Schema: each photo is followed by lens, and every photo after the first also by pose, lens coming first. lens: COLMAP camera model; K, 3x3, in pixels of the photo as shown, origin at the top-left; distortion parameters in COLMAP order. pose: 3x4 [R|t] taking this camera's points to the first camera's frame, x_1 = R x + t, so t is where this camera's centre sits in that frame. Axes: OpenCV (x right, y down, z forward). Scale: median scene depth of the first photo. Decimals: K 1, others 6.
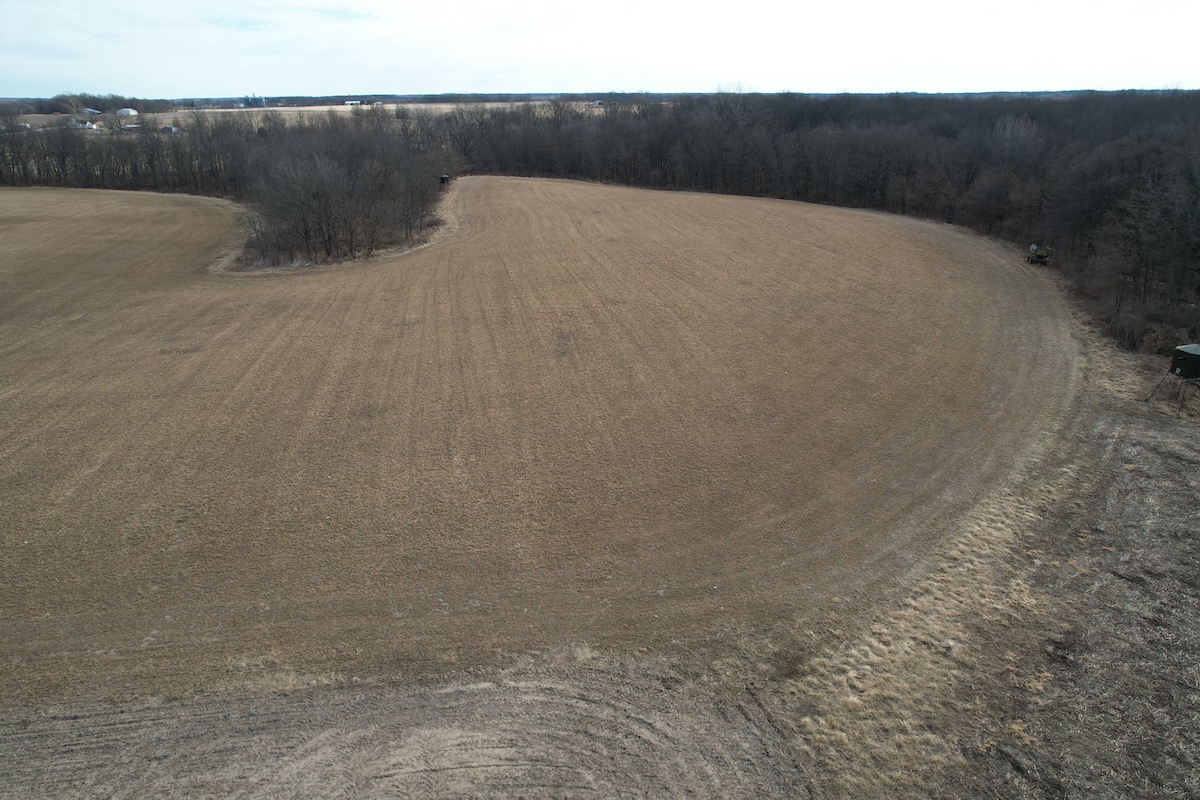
lens RADIAL K [[766.1, 0, 595.0], [0, 766.1, 400.1], [0, 0, 1]] dist [-0.084207, 0.078113]
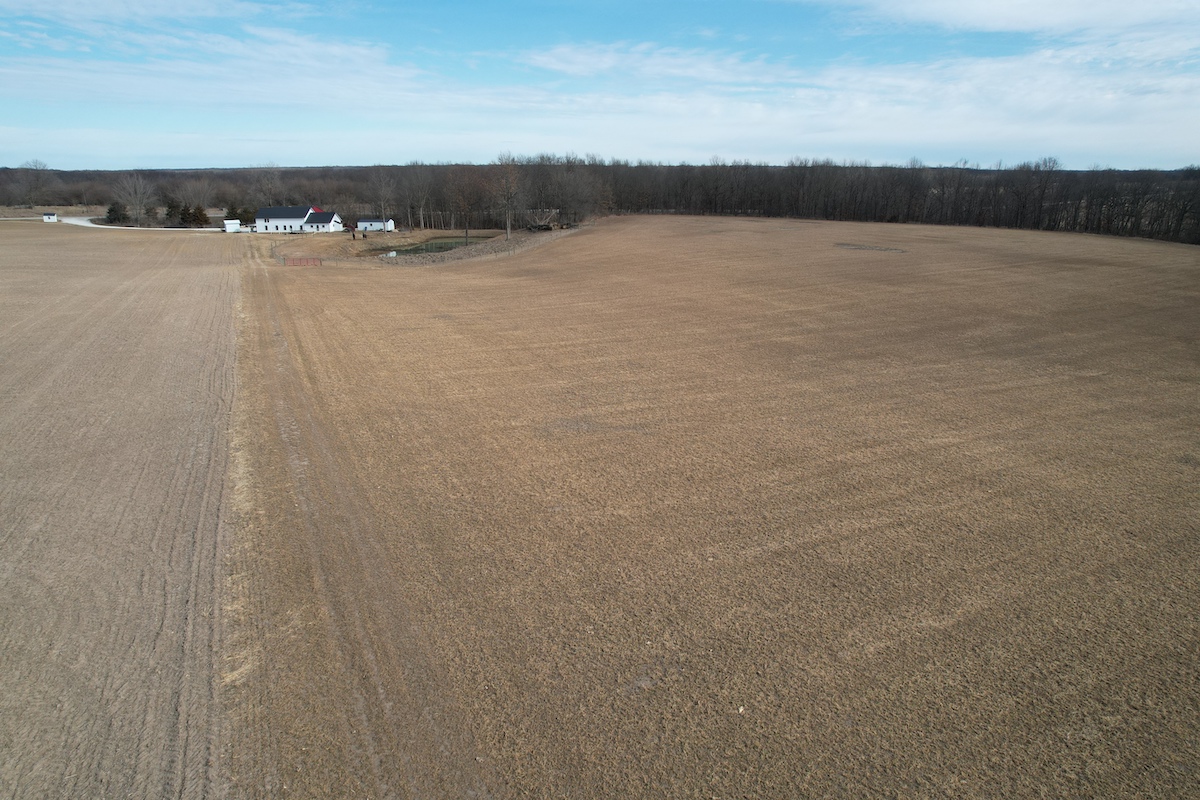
lens RADIAL K [[768.6, 0, 594.7], [0, 768.6, 404.2], [0, 0, 1]] dist [-0.084188, 0.076483]
pose [[0.313410, 0.283134, -0.906427, -0.117653], [-0.356562, 0.919763, 0.164013, -0.021237], [0.880135, 0.271794, 0.389217, 0.207592]]
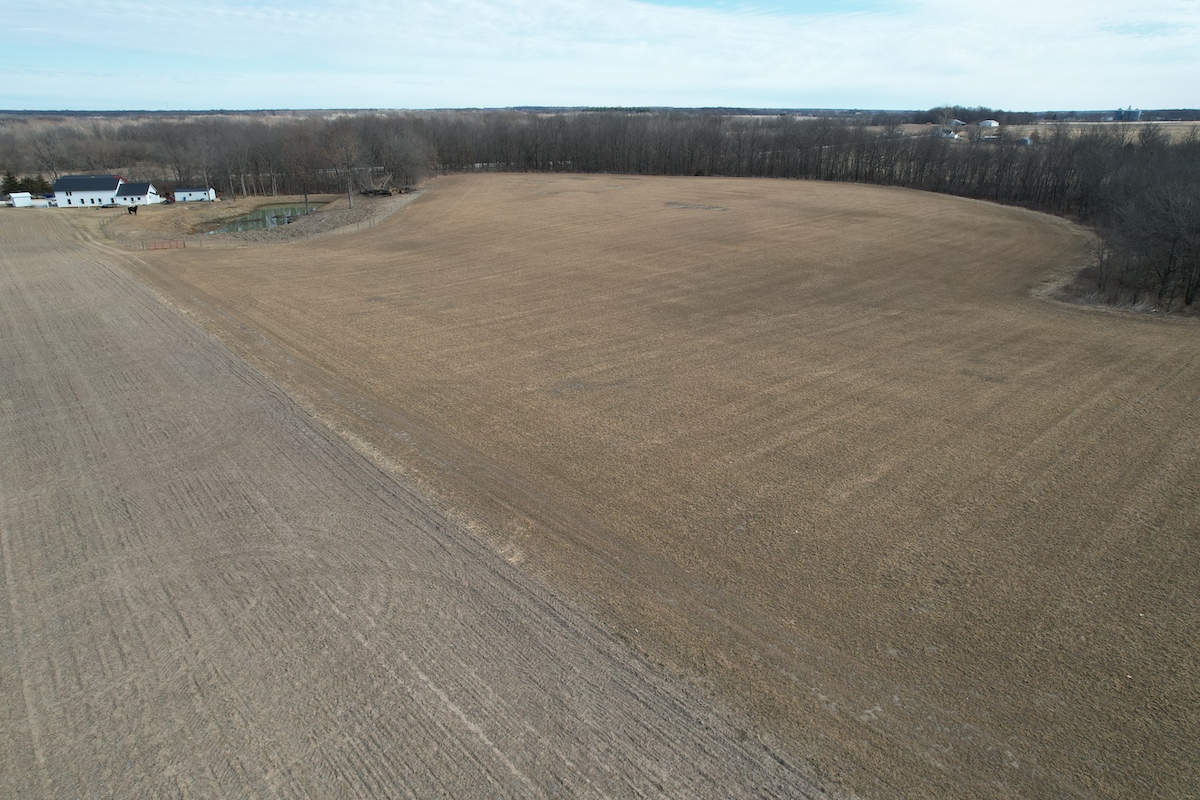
lens RADIAL K [[766.1, 0, 595.0], [0, 766.1, 400.1], [0, 0, 1]] dist [-0.084207, 0.078113]
pose [[0.554169, 0.298983, -0.776857, -0.053902], [-0.310491, 0.940159, 0.140344, -0.012133], [0.772329, 0.163433, 0.613838, 0.041841]]
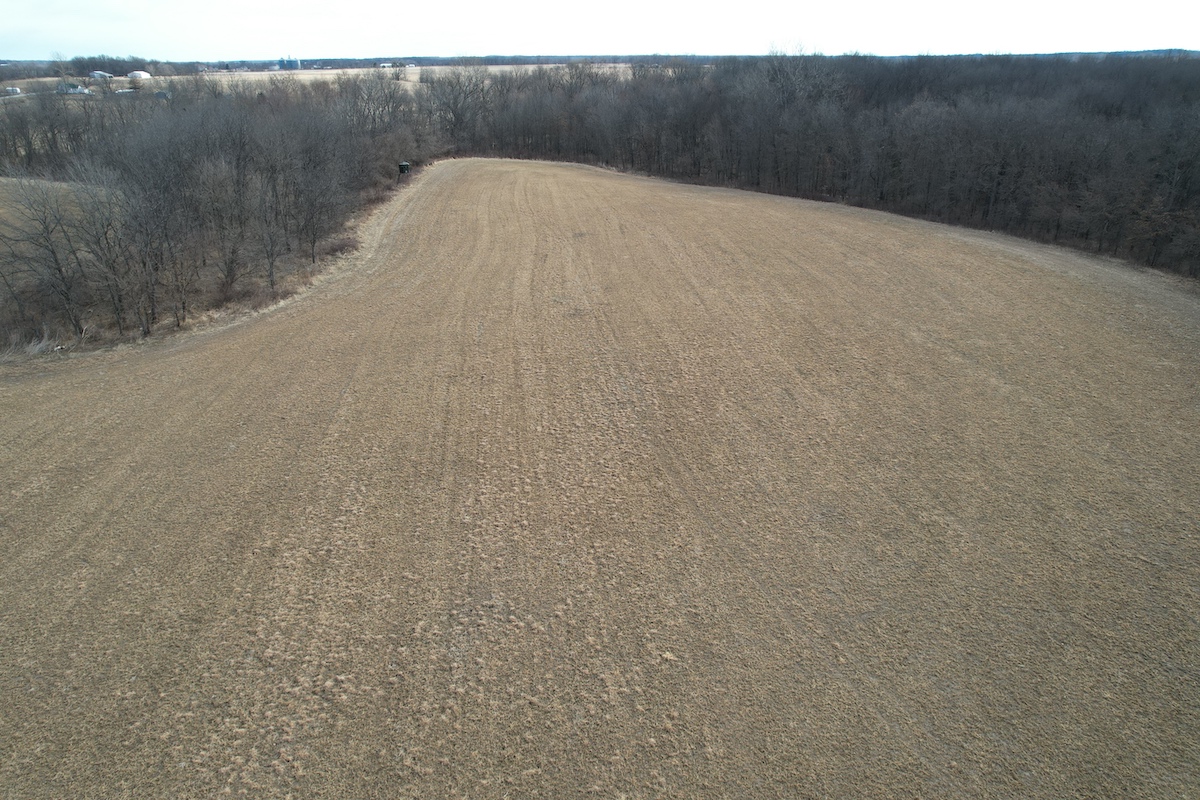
lens RADIAL K [[774.0, 0, 594.2], [0, 774.0, 387.1], [0, 0, 1]] dist [-0.084381, 0.077725]
pose [[0.998346, 0.021620, -0.053264, 0.068827], [-0.020305, 0.999479, 0.025099, -0.173132], [0.053779, -0.023976, 0.998265, 0.438936]]
